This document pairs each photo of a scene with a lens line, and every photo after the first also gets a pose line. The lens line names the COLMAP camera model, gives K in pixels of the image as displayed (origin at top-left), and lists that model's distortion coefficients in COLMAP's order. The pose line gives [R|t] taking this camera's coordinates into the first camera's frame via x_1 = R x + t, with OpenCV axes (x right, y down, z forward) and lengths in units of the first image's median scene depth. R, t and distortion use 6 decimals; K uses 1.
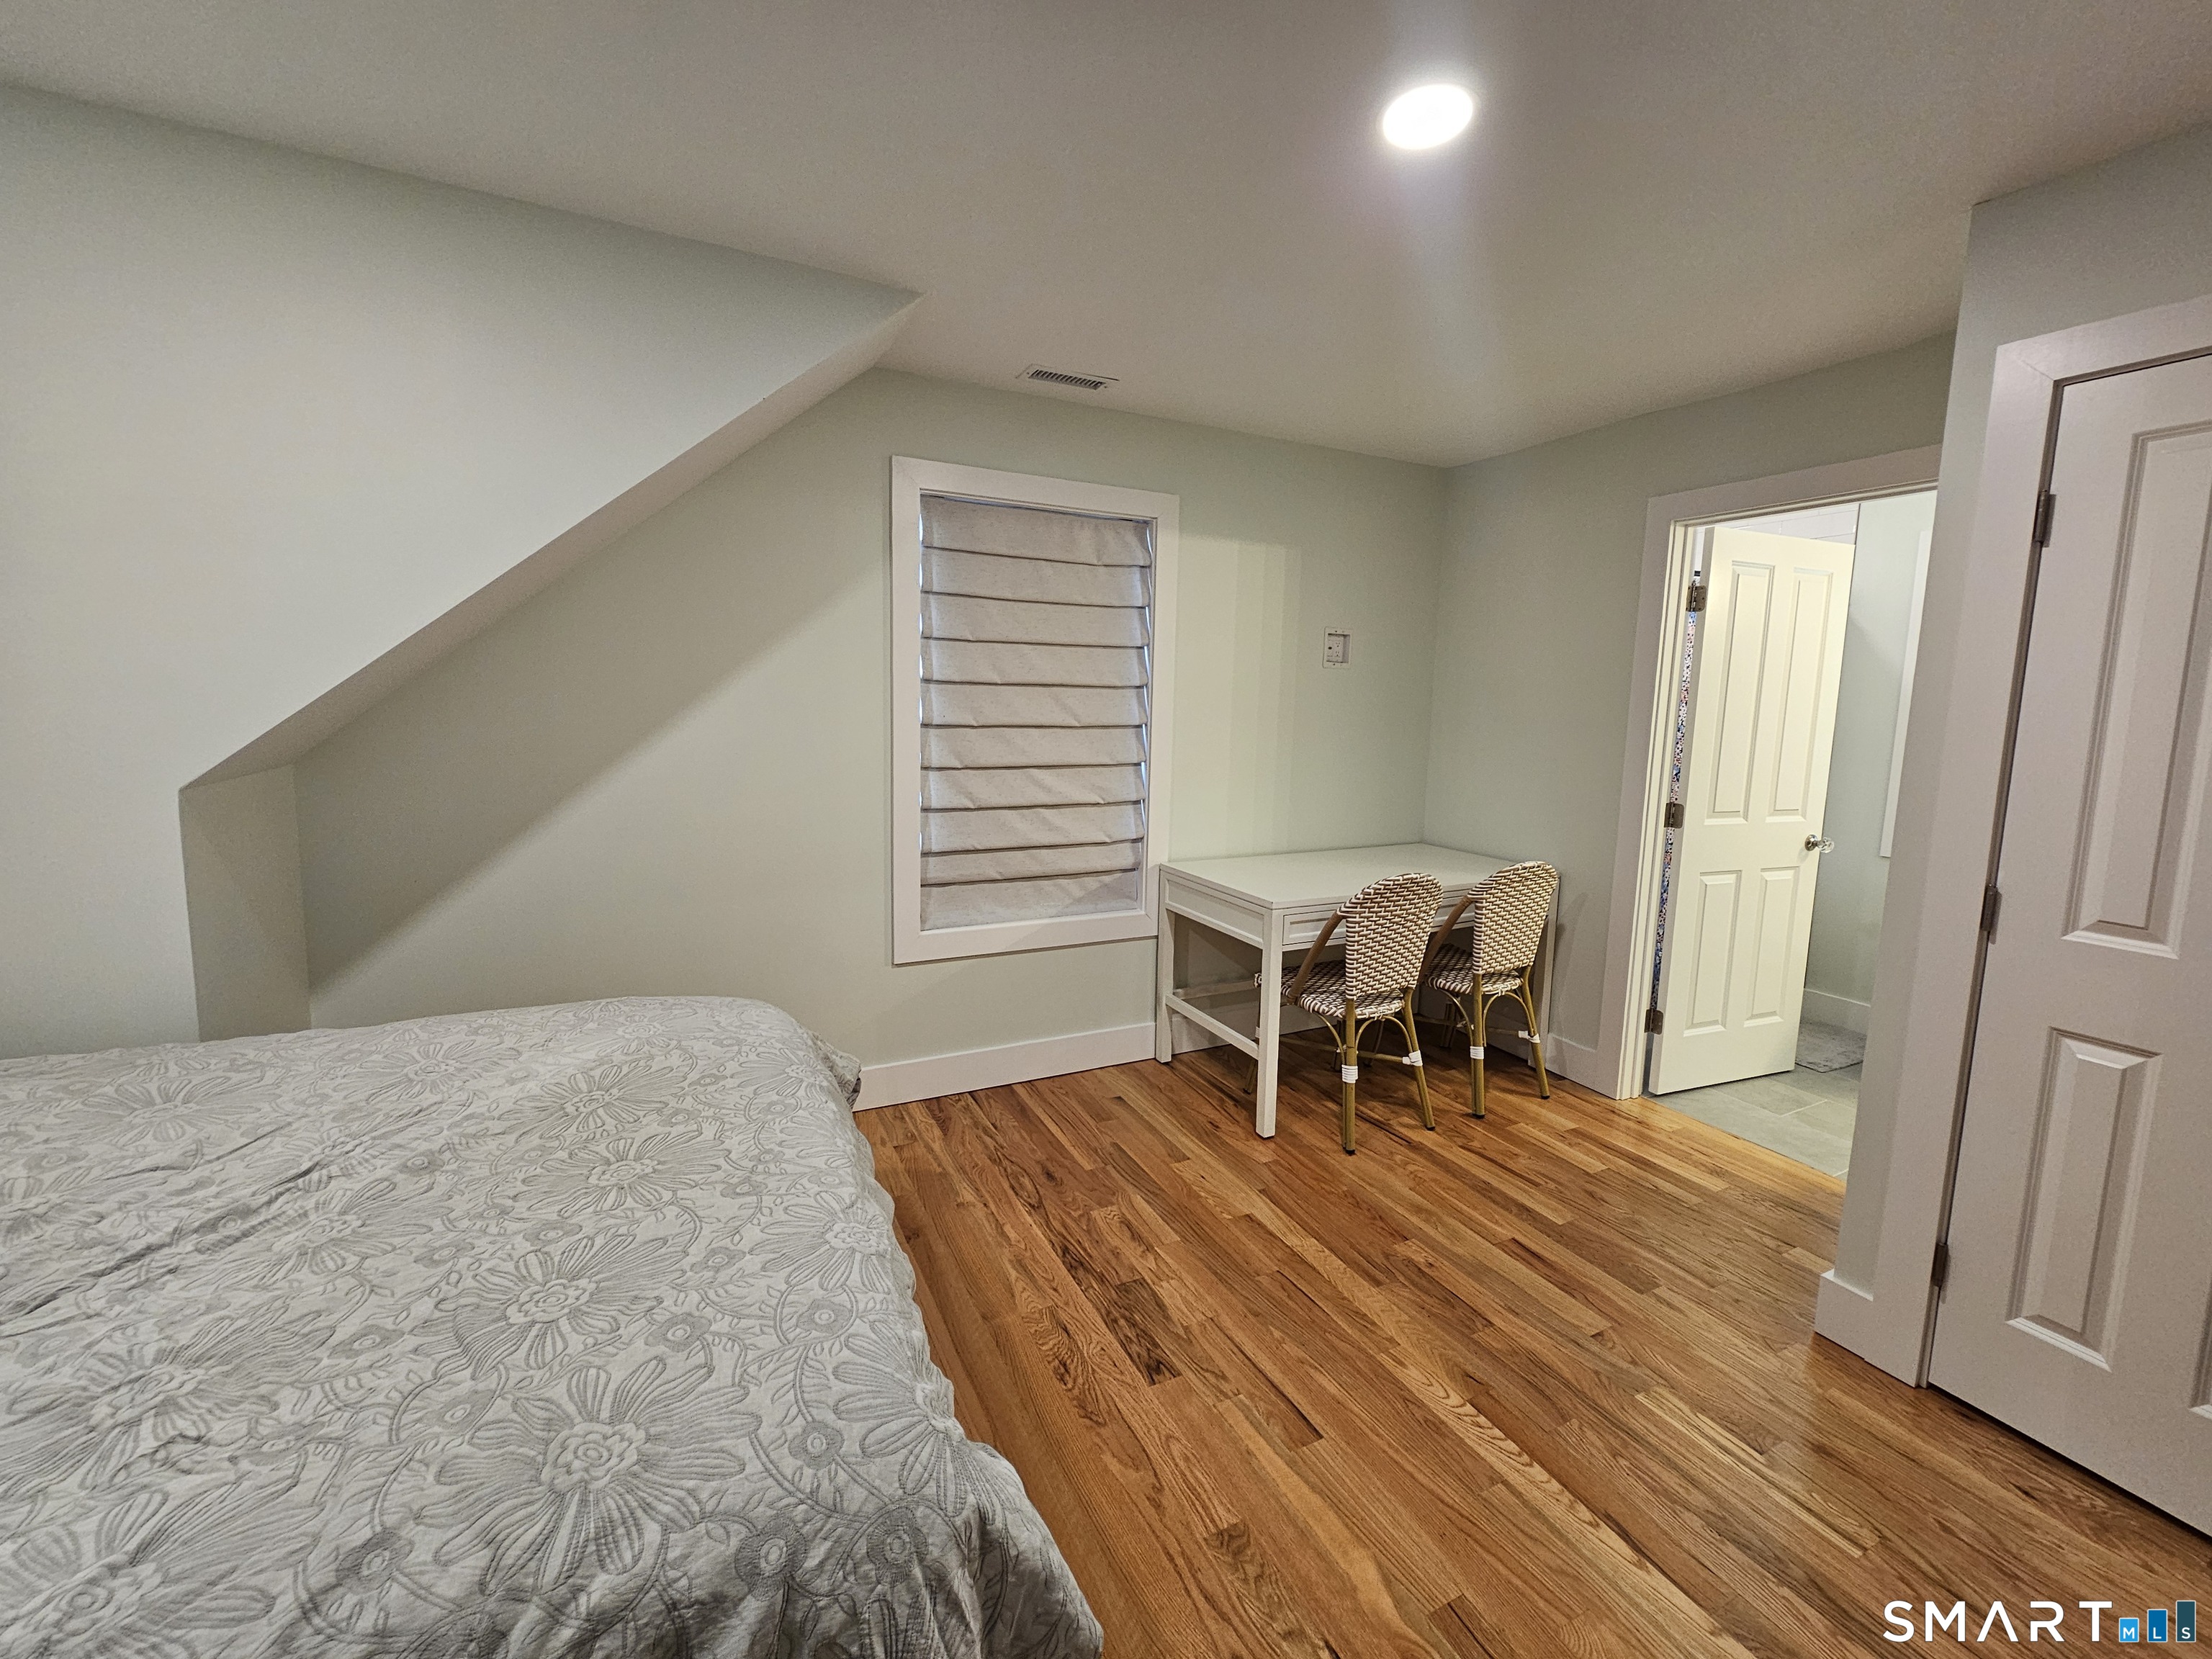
lens RADIAL K [[922.9, 0, 1107.1], [0, 922.9, 786.4], [0, 0, 1]] dist [-0.001409, -0.000466]
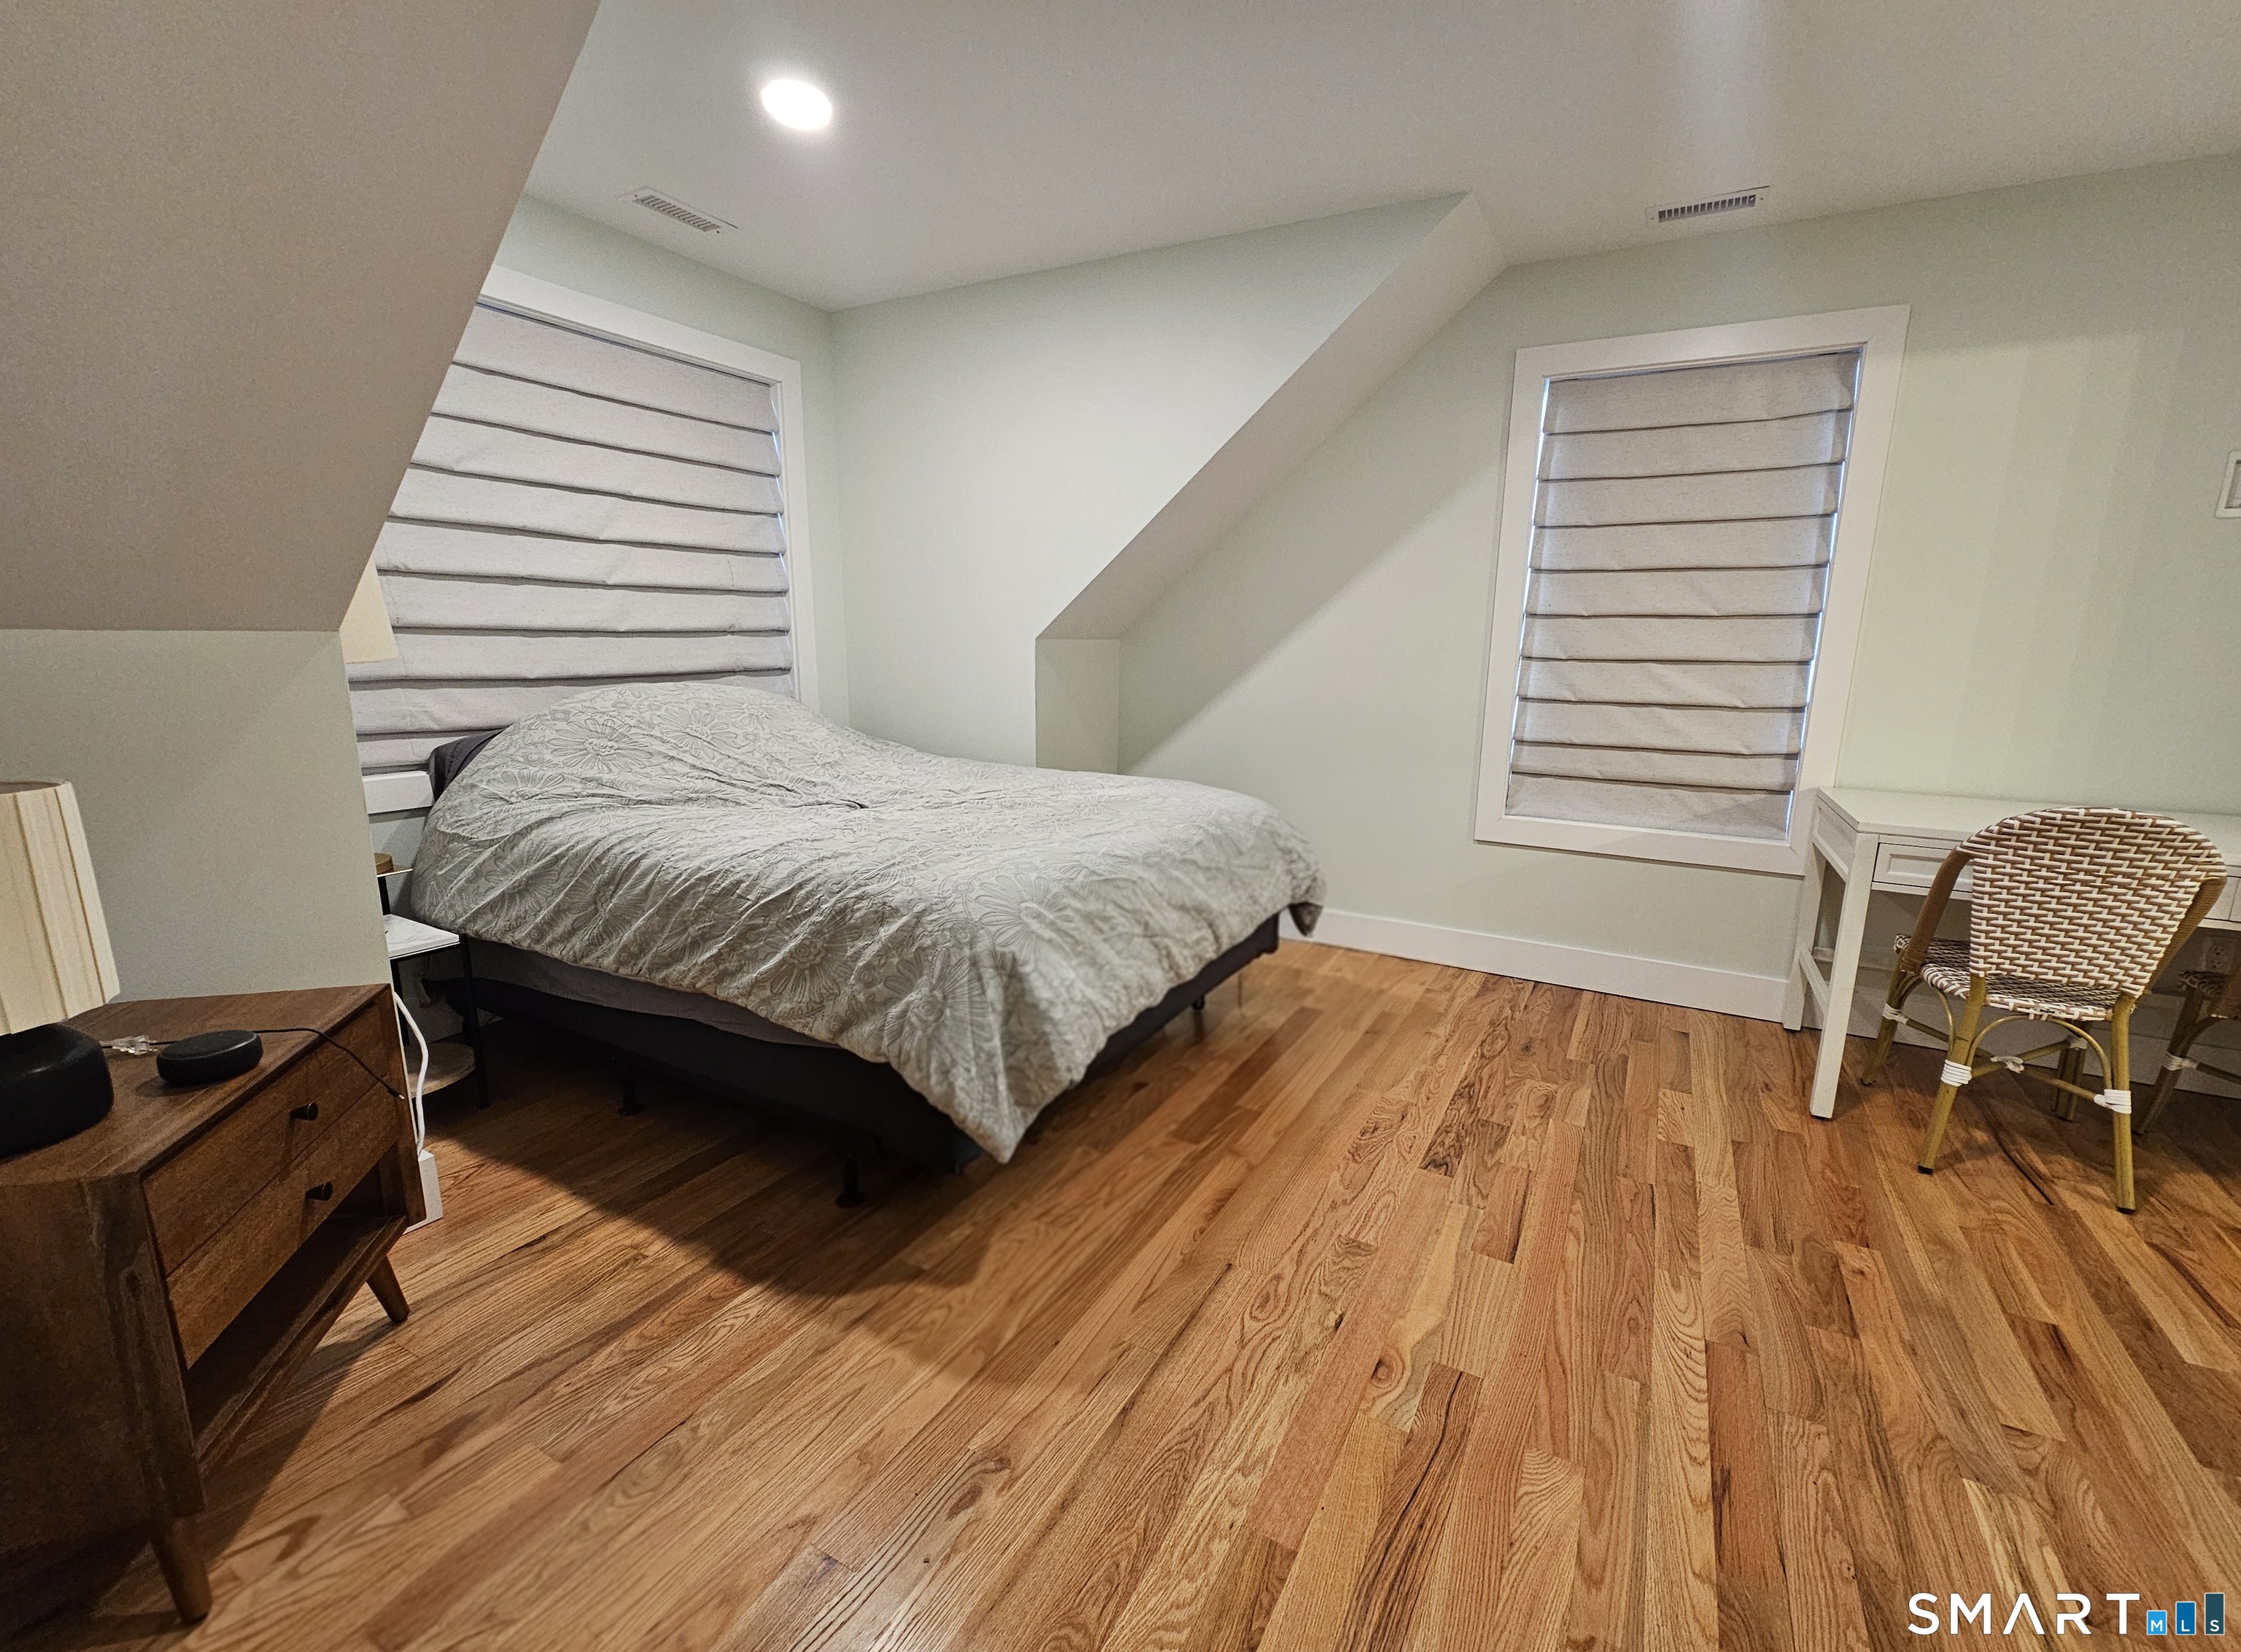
lens RADIAL K [[944.0, 0, 1120.5], [0, 944.0, 826.0], [0, 0, 1]] dist [-0.002161, -0.000493]
pose [[0.558392, 0.149756, -0.815948, 0.454739], [-0.092692, 0.988675, 0.118024, 0.087303], [0.824383, 0.009728, 0.565949, 0.030894]]
